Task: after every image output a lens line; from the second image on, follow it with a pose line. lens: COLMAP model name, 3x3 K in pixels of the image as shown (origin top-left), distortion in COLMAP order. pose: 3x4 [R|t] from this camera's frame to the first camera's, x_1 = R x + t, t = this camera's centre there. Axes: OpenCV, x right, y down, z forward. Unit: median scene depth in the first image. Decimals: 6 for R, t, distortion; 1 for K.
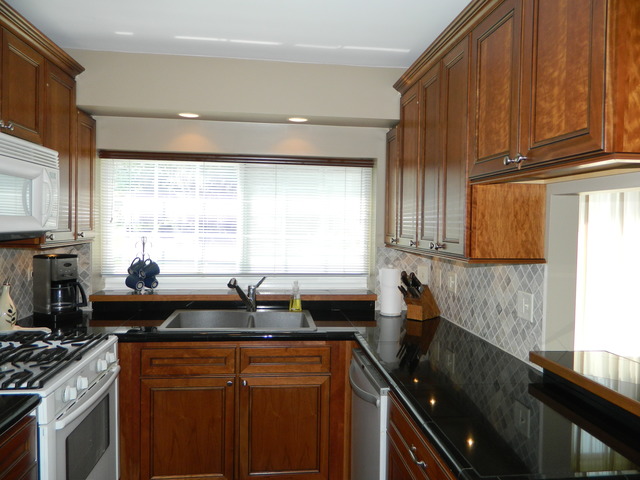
lens RADIAL K [[473.4, 0, 319.6], [0, 473.4, 240.5], [0, 0, 1]] dist [-0.003451, 0.006033]
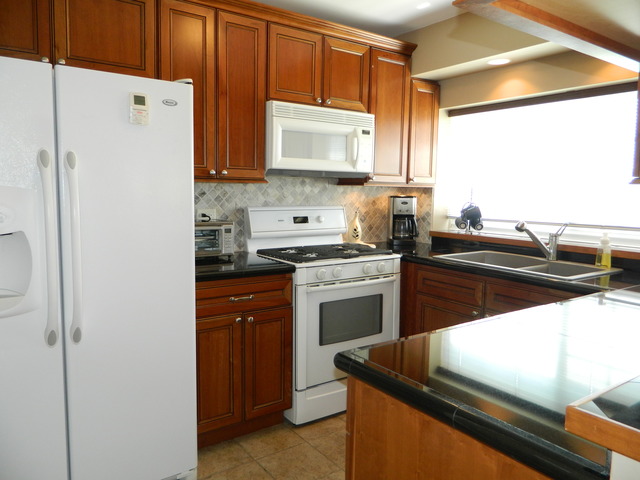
lens RADIAL K [[473.4, 0, 320.0], [0, 473.4, 237.1], [0, 0, 1]] dist [-0.003451, 0.006033]
pose [[0.484429, 0.080042, -0.871161, 0.453823], [-0.045718, 0.996761, 0.066159, 0.063074], [0.873635, 0.007778, 0.486519, 0.150571]]
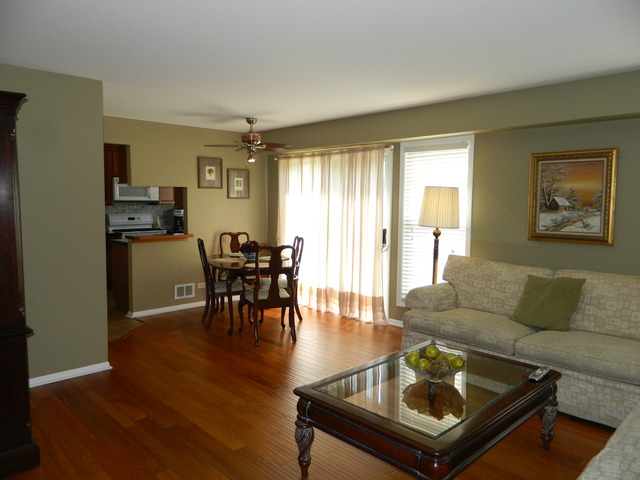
lens RADIAL K [[473.4, 0, 319.8], [0, 473.4, 240.2], [0, 0, 1]] dist [-0.003451, 0.006033]
pose [[0.610335, 0.059432, -0.789910, 2.419312], [-0.034186, 0.998229, 0.048691, 0.049311], [0.791405, -0.002714, 0.611286, -0.202180]]
